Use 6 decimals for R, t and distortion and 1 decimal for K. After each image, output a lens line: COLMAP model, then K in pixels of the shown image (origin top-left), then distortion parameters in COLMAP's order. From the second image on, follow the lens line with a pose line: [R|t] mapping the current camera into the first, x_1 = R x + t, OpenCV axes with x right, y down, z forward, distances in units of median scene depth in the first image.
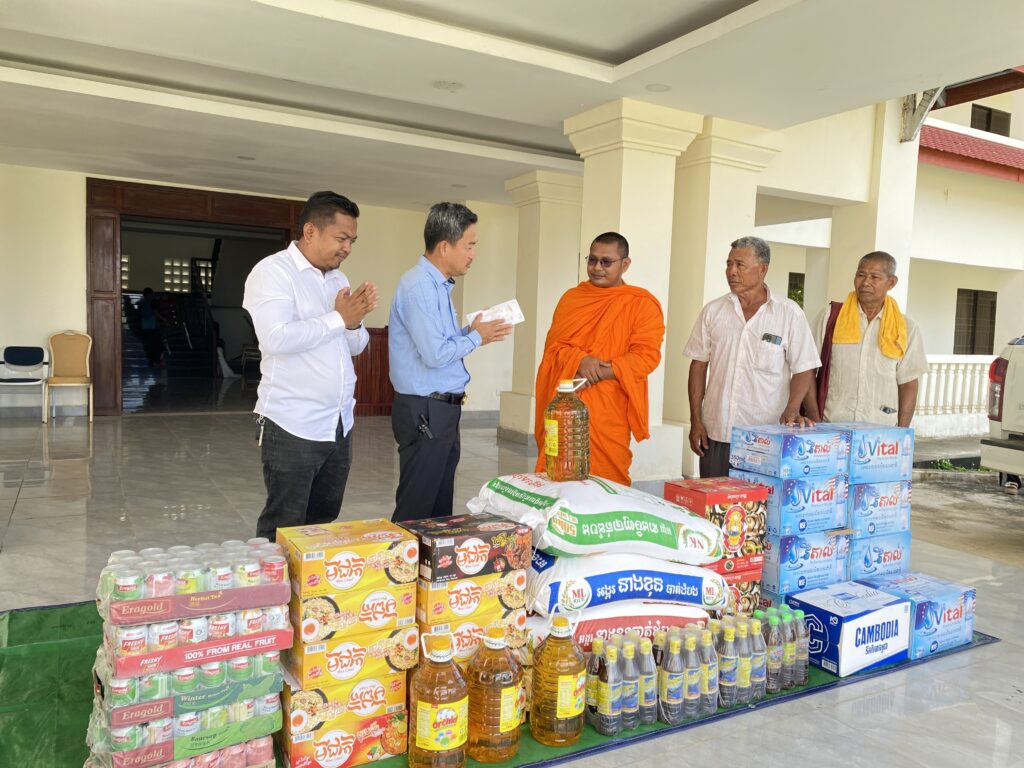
lens RADIAL K [[799.5, 0, 511.1], [0, 799.5, 388.5], [0, 0, 1]] dist [0.009341, -0.009860]
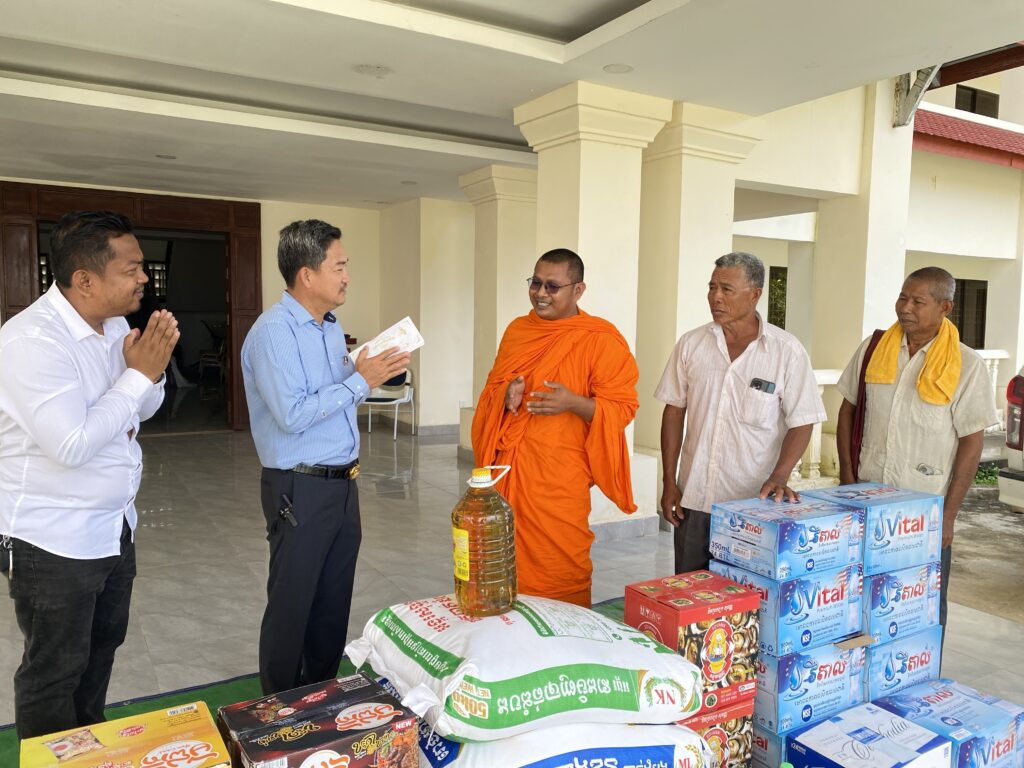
lens RADIAL K [[793.0, 0, 509.0], [0, 793.0, 383.3], [0, 0, 1]] dist [-0.002863, 0.005054]
pose [[0.999599, -0.022346, 0.017413, 0.075716], [0.022177, 0.999706, 0.009838, -0.086926], [-0.017628, -0.009448, 0.999800, 0.260442]]
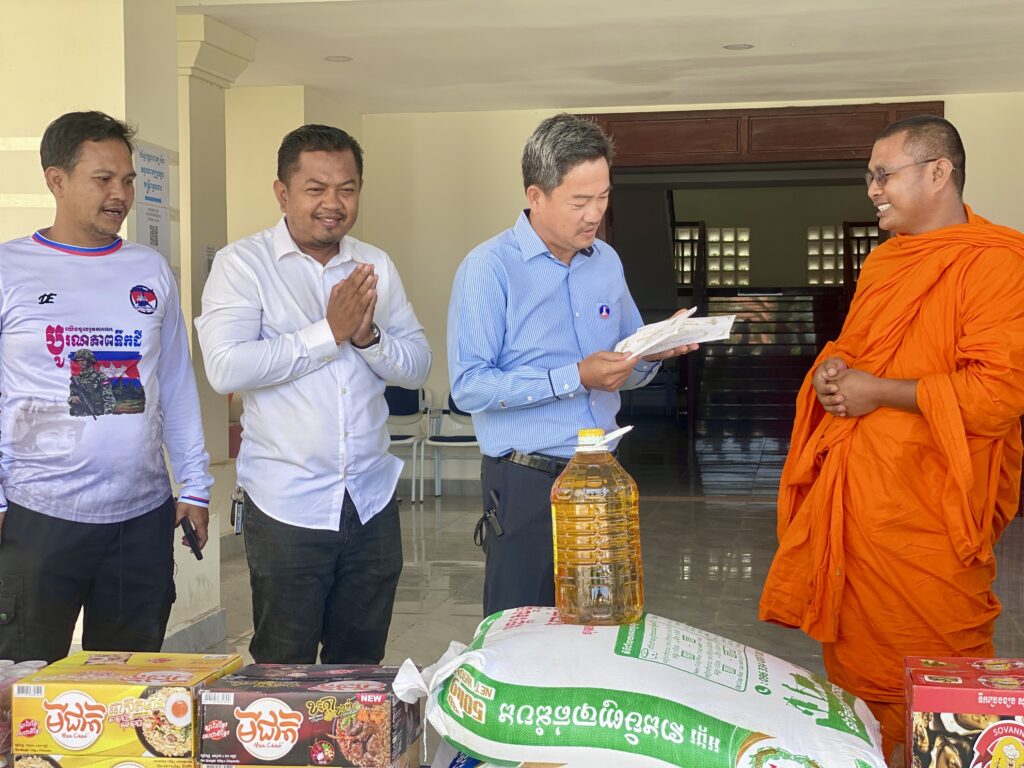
lens RADIAL K [[1540.1, 0, 512.0], [0, 1540.1, 384.0], [0, 0, 1]] dist [0.191216, -0.697558]
pose [[0.767327, -0.019200, -0.640969, 0.611367], [-0.013323, 0.998859, -0.045870, 0.005729], [0.641118, 0.043737, 0.766195, 0.171699]]
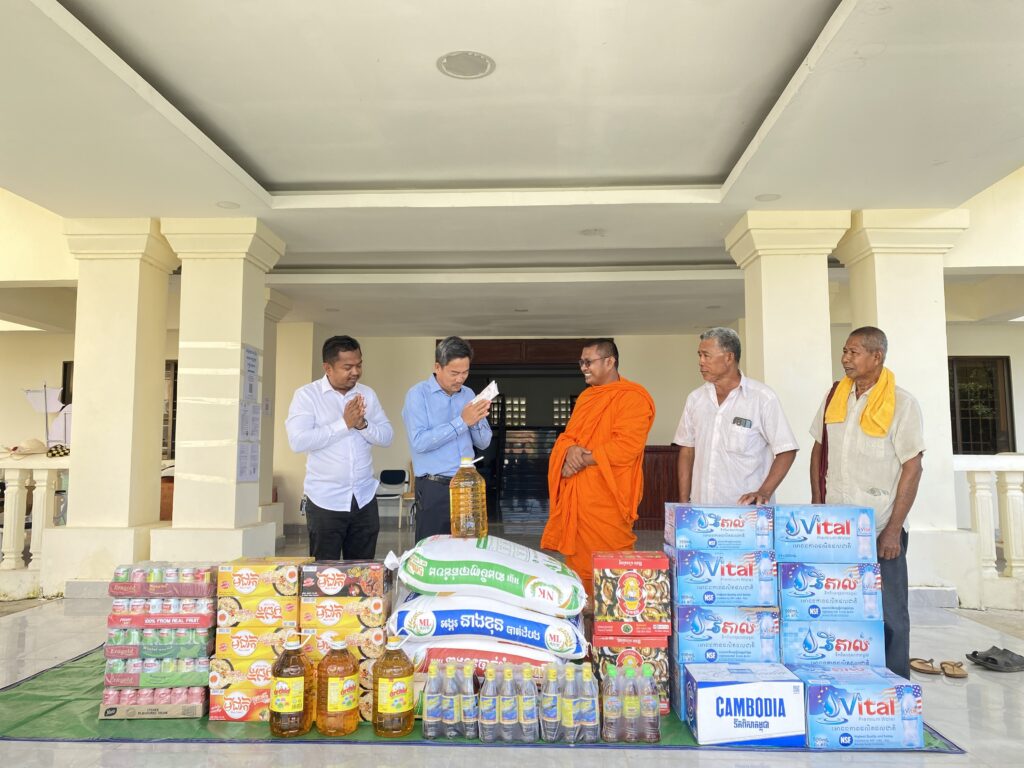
lens RADIAL K [[799.5, 0, 511.1], [0, 799.5, 388.5], [0, 0, 1]] dist [0.009341, -0.009860]
pose [[0.846644, -0.080251, -0.526075, 0.729565], [-0.007432, 0.986685, -0.162475, 0.076330], [0.532108, 0.141468, 0.834774, -0.036941]]
